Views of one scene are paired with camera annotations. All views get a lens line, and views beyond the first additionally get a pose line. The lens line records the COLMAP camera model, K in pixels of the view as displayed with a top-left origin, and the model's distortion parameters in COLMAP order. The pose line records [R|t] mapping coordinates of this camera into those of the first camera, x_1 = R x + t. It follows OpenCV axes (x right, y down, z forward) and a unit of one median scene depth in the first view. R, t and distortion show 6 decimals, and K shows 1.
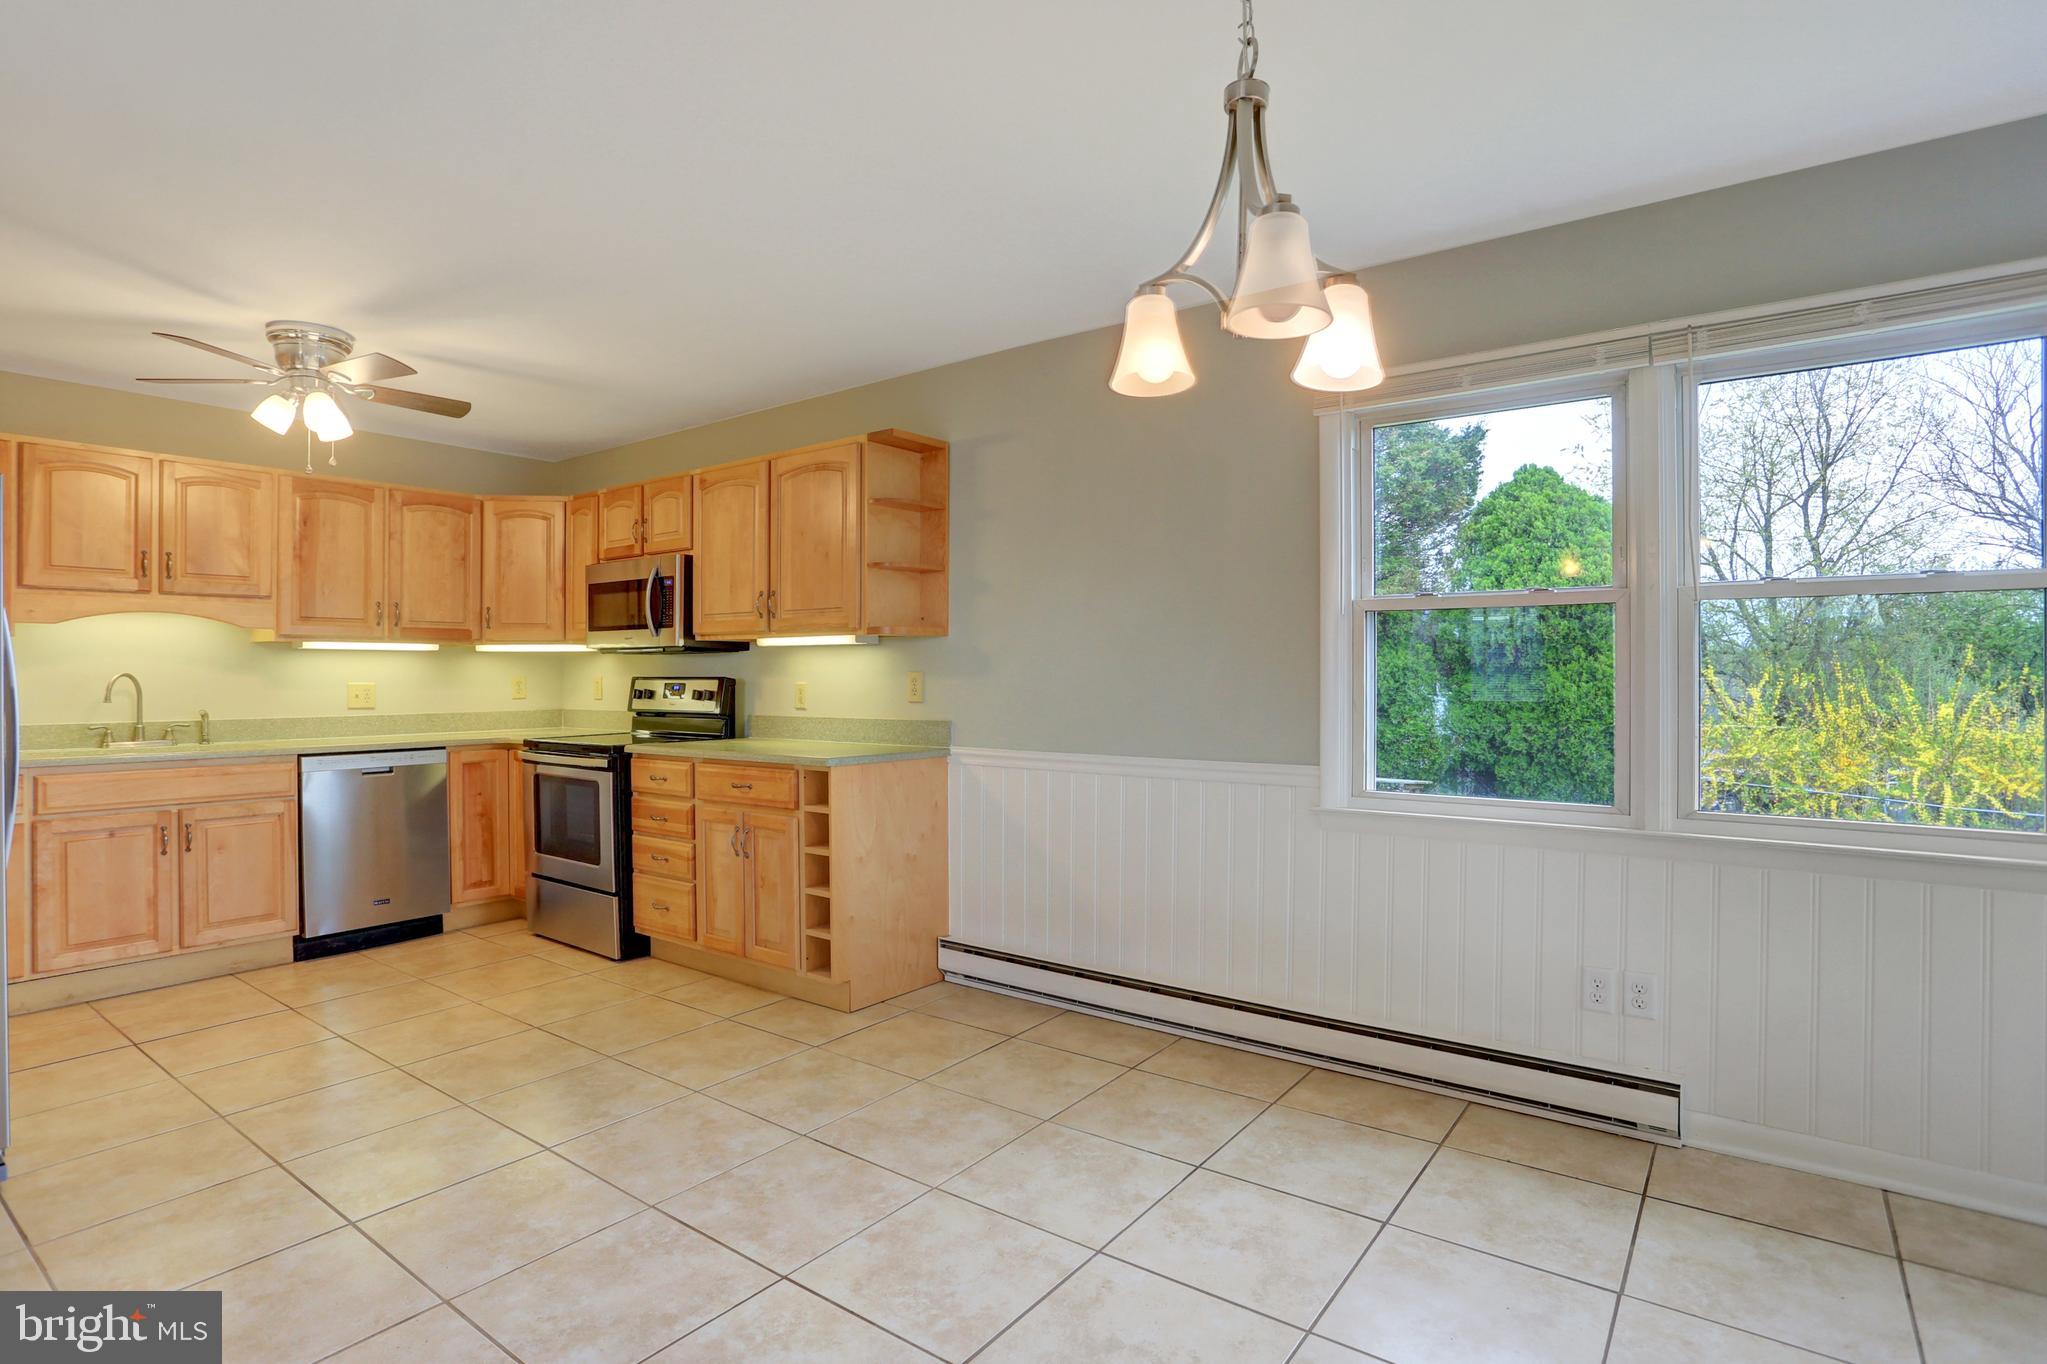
lens RADIAL K [[1022.3, 0, 1023.1], [0, 1022.3, 674.9], [0, 0, 1]] dist [-0.077088, 0.034943]
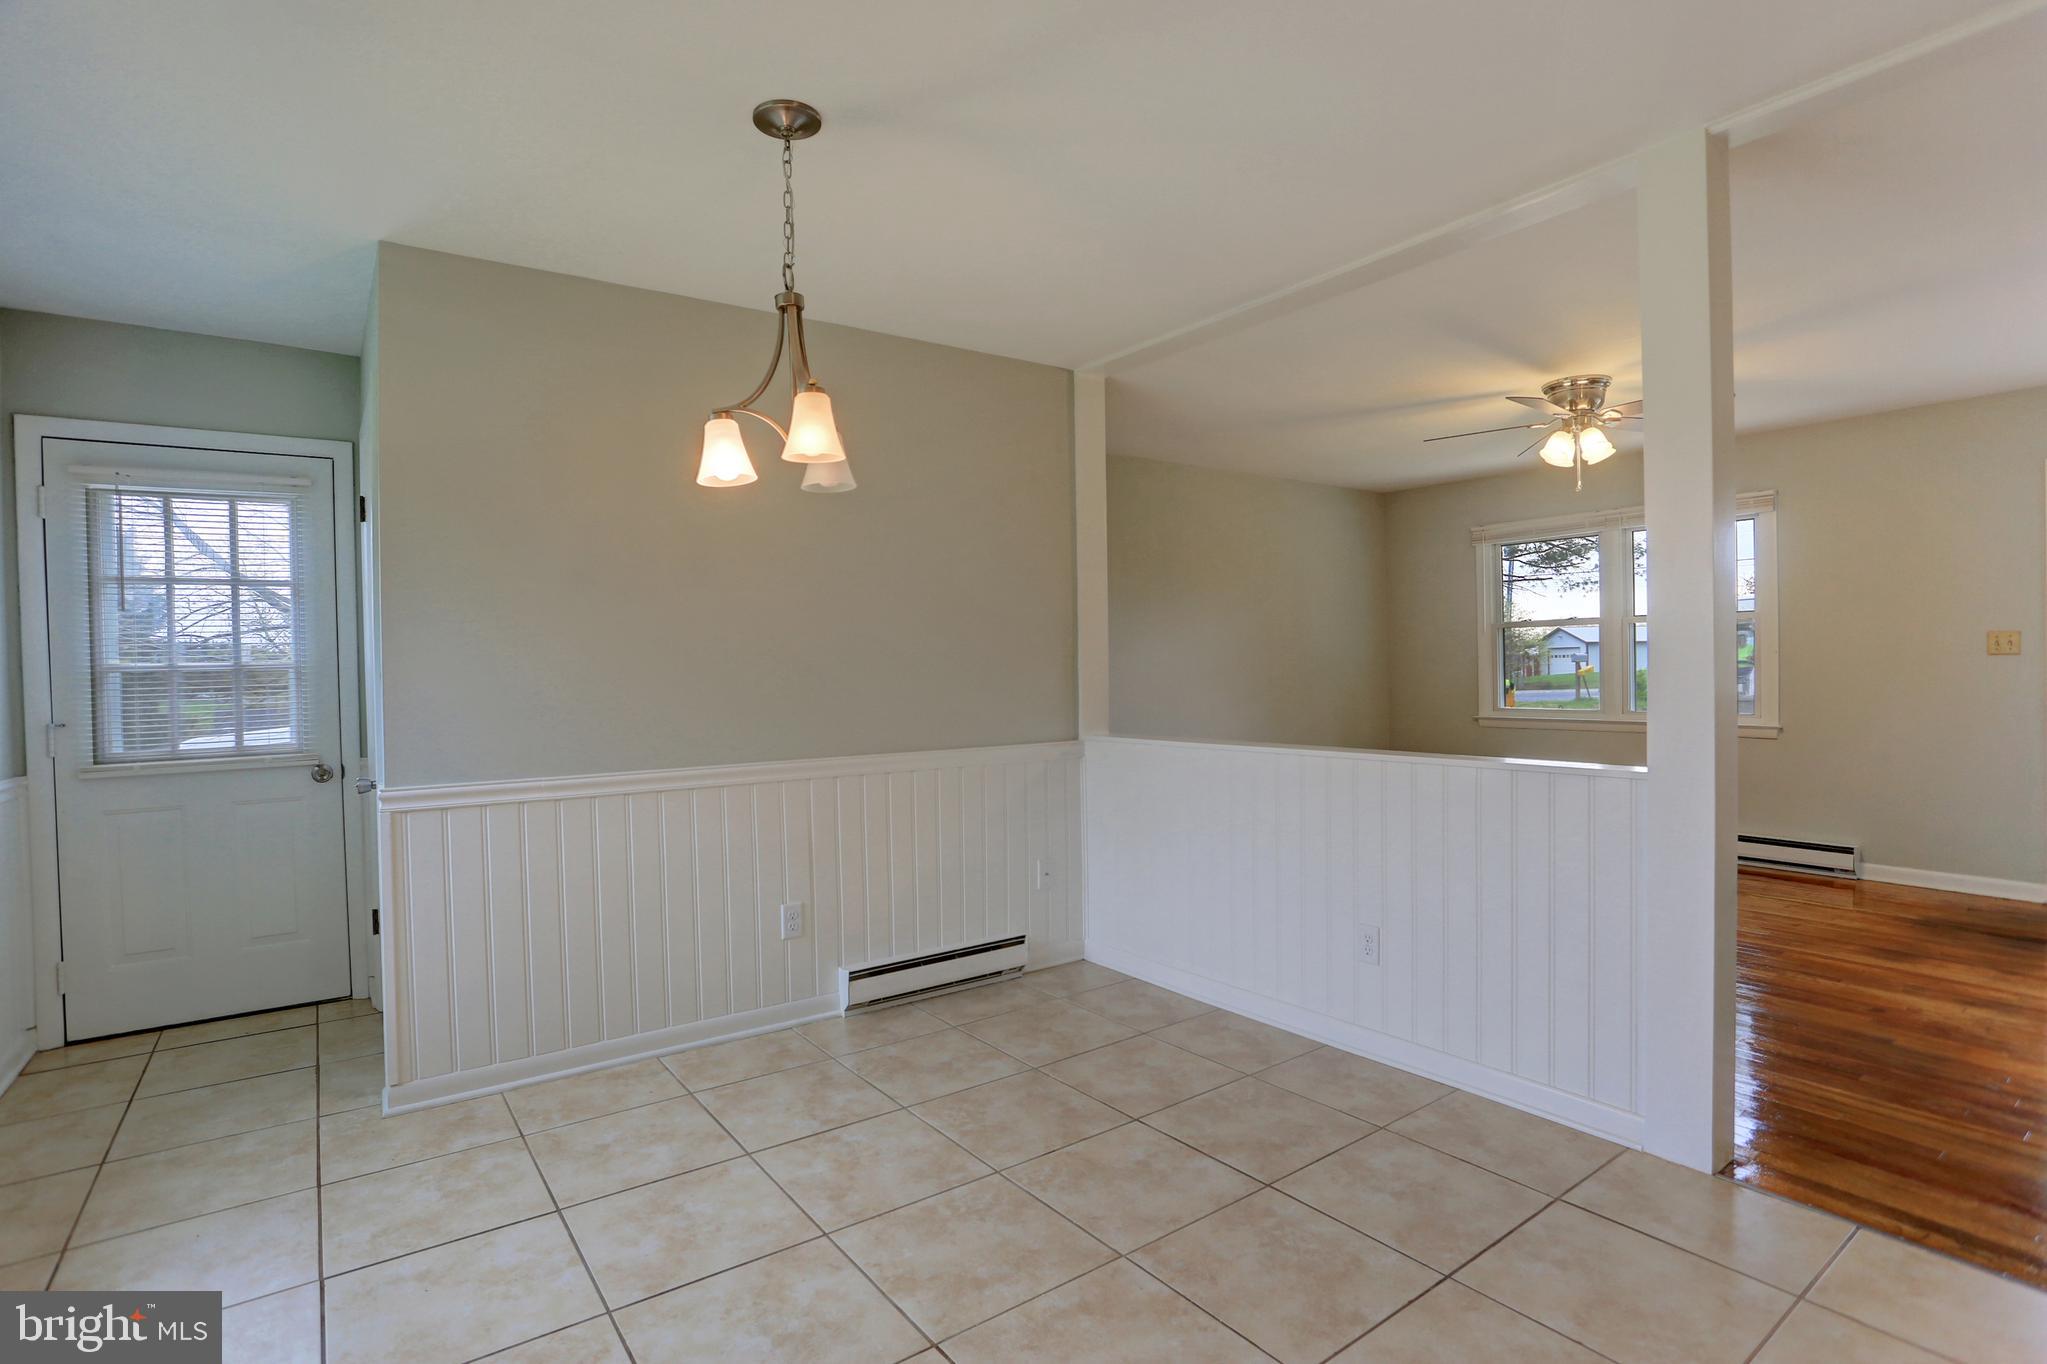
lens RADIAL K [[997.9, 0, 1023.5], [0, 997.9, 682.0], [0, 0, 1]] dist [-0.080836, 0.033788]
pose [[-0.953058, 0.011540, 0.302568, -0.200715], [0.018842, 0.999597, 0.021225, -0.007275], [-0.302202, 0.025930, -0.952891, 0.824414]]
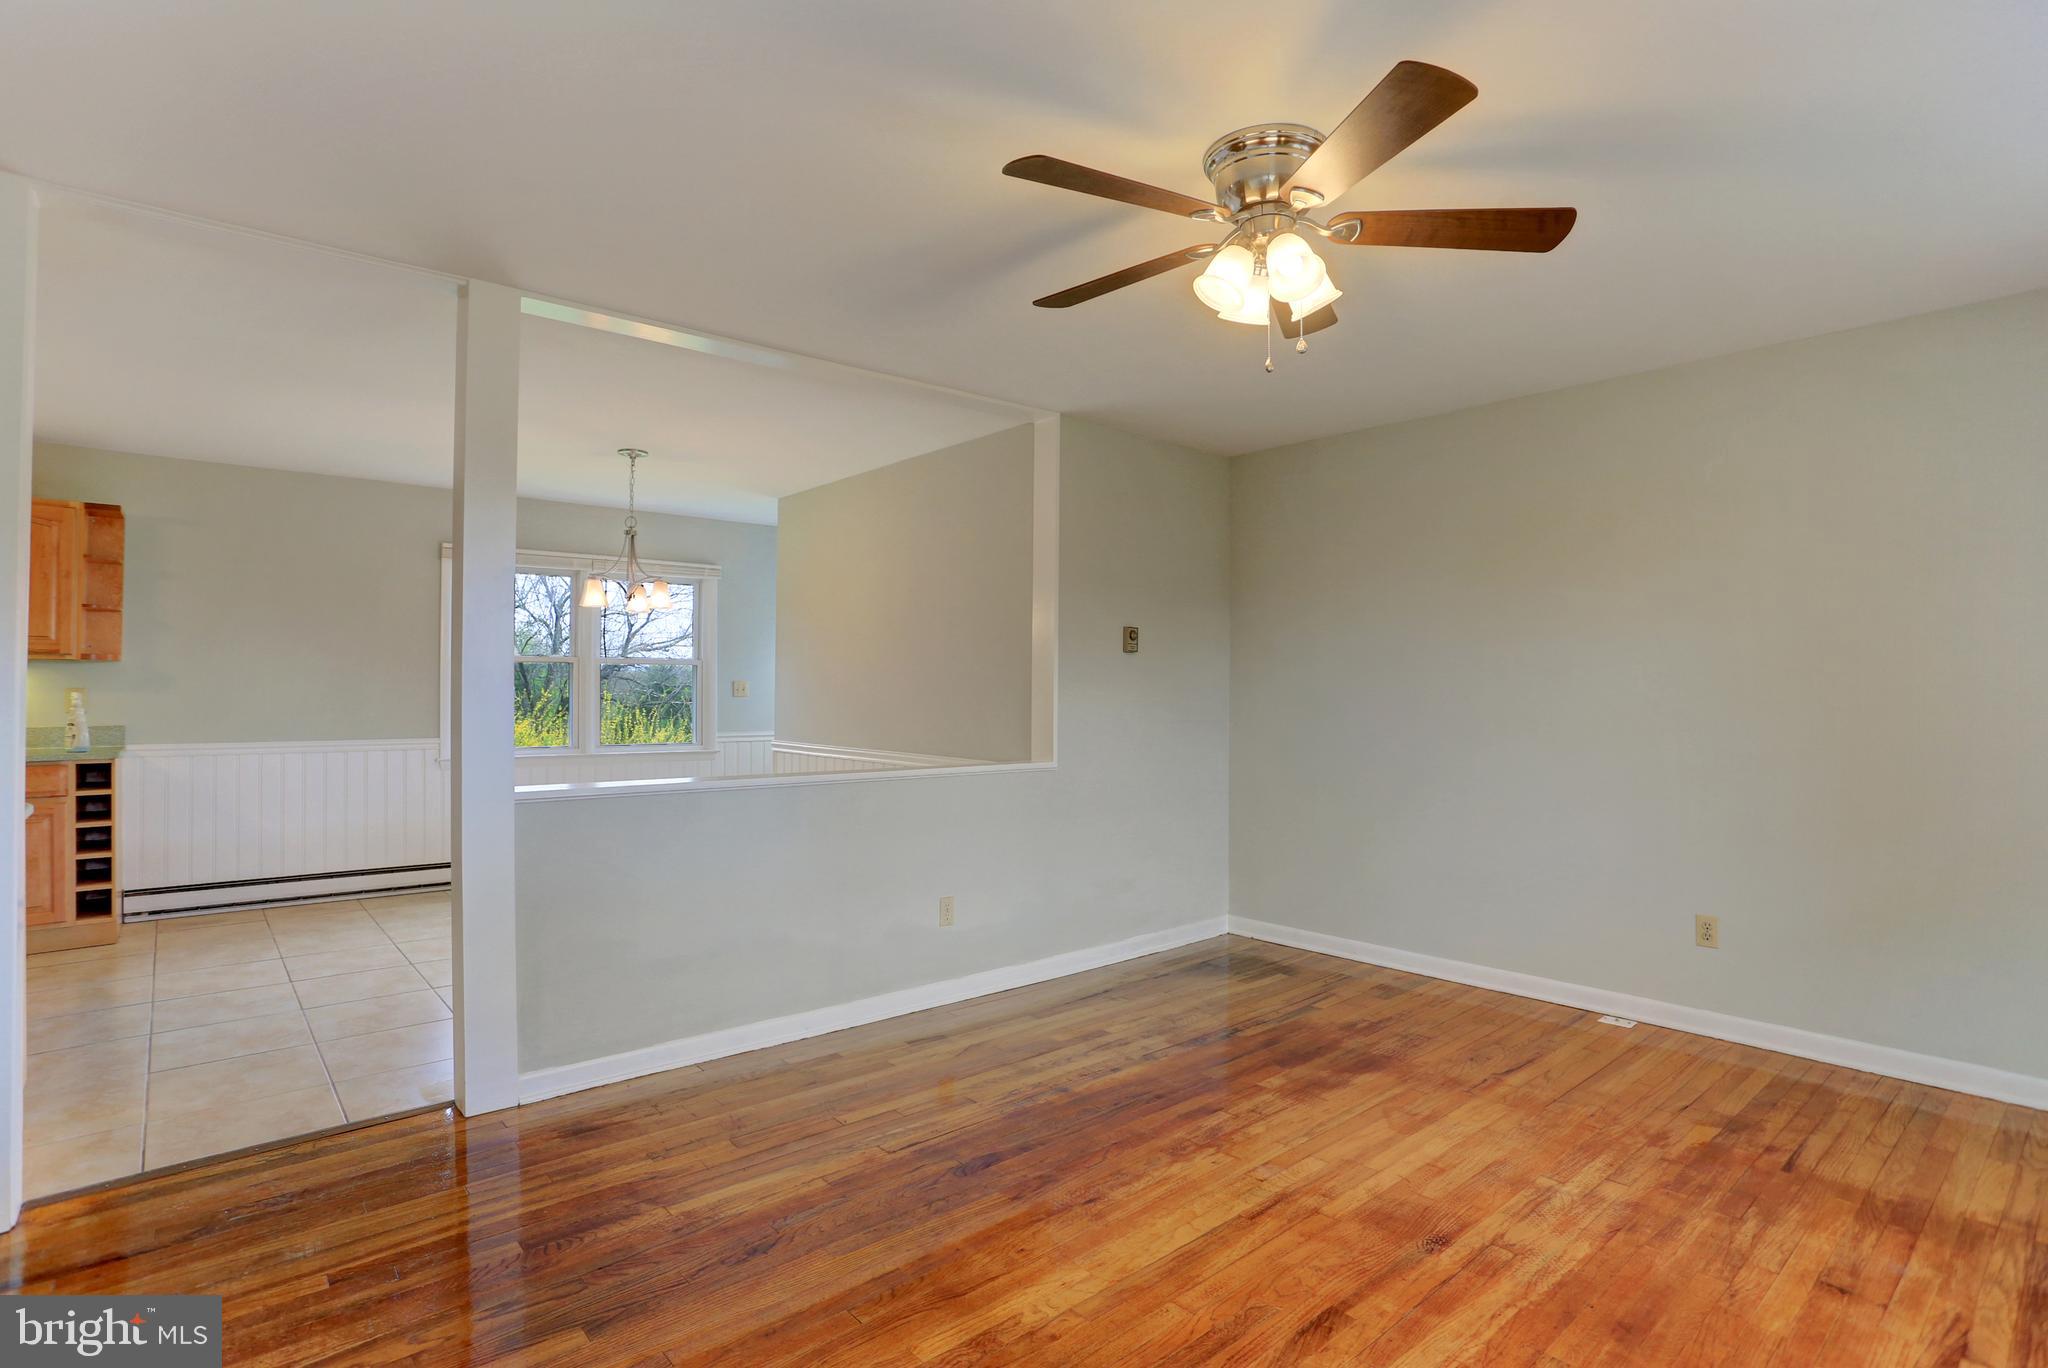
lens RADIAL K [[998.4, 0, 1024.0], [0, 998.4, 684.0], [0, 0, 1]] dist [-0.080836, 0.033788]
pose [[0.206417, 0.007919, 0.978432, -1.030543], [-0.005437, 0.999961, -0.006947, -0.006453], [-0.978449, -0.003886, 0.206452, -0.390561]]
